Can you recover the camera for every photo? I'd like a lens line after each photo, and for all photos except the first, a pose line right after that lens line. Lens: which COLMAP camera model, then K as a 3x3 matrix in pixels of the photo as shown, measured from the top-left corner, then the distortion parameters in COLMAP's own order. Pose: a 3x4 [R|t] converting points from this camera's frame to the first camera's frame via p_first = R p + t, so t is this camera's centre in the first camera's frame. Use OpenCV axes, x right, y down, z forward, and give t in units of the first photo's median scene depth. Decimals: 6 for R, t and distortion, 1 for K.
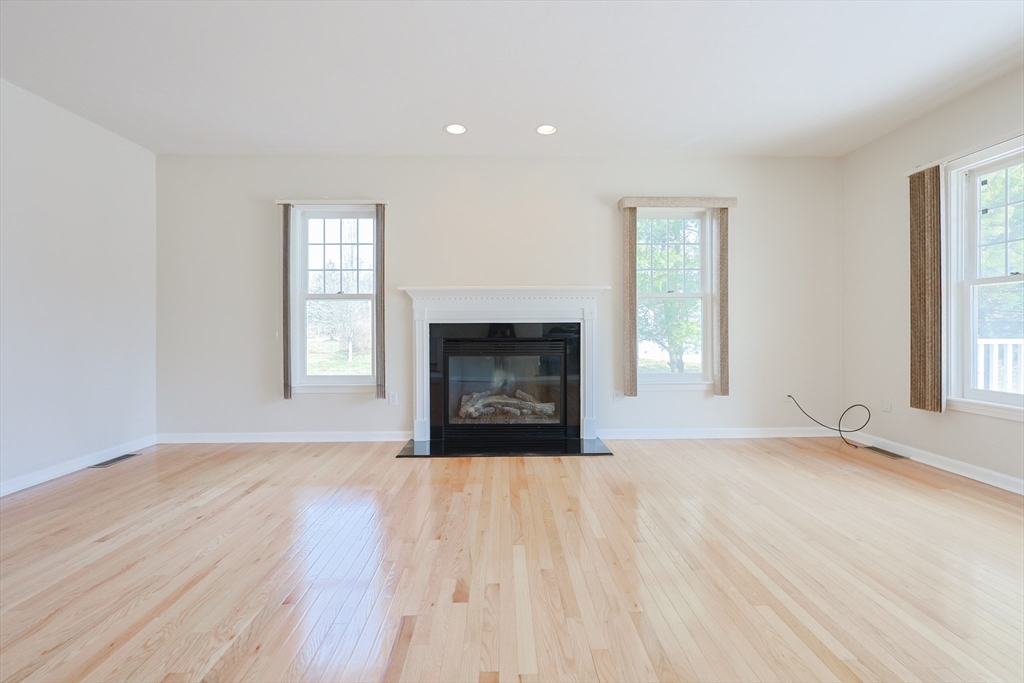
lens RADIAL K [[435.9, 0, 509.5], [0, 435.9, 325.5], [0, 0, 1]] dist [0.001666, -0.000077]
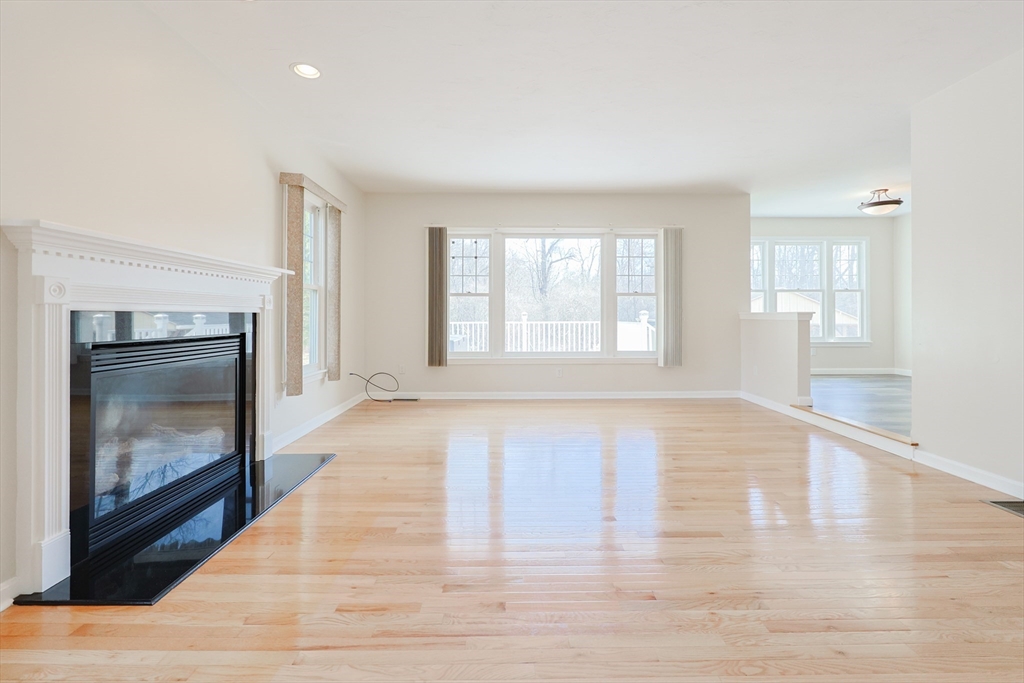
lens RADIAL K [[435.9, 0, 518.8], [0, 435.9, 313.1], [0, 0, 1]] dist [0.001666, -0.000077]
pose [[0.013126, 0.011068, 0.999853, -0.800448], [-0.005898, 0.999922, -0.010992, -0.000866], [-0.999896, -0.005752, 0.013190, 0.683652]]
